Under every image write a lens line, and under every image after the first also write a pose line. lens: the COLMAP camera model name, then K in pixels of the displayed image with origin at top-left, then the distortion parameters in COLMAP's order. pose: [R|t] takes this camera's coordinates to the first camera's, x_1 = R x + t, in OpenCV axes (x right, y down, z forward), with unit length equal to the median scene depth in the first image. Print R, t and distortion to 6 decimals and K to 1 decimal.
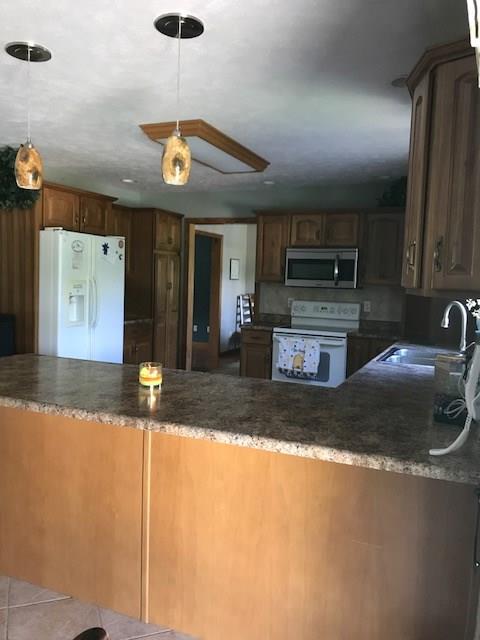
lens RADIAL K [[525.9, 0, 241.4], [0, 525.9, 325.3], [0, 0, 1]] dist [0.003084, -0.026615]
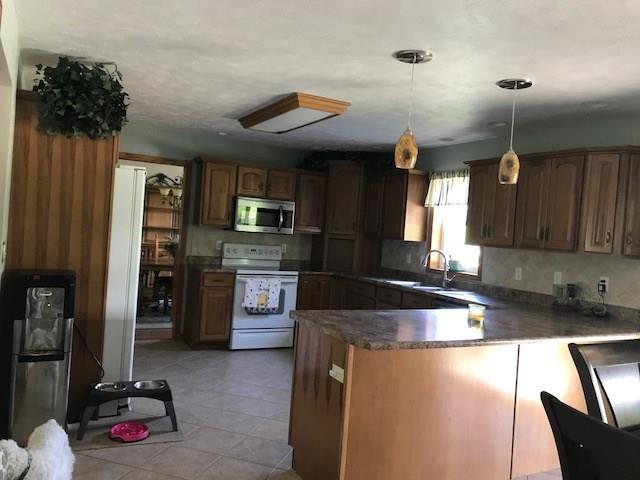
lens RADIAL K [[525.9, 0, 318.1], [0, 525.9, 237.2], [0, 0, 1]] dist [0.003084, -0.026615]
pose [[0.620386, -0.000023, 0.784296, -0.690250], [0.018556, 0.999721, -0.014649, -0.044347], [-0.784077, 0.023641, 0.620213, 0.203156]]
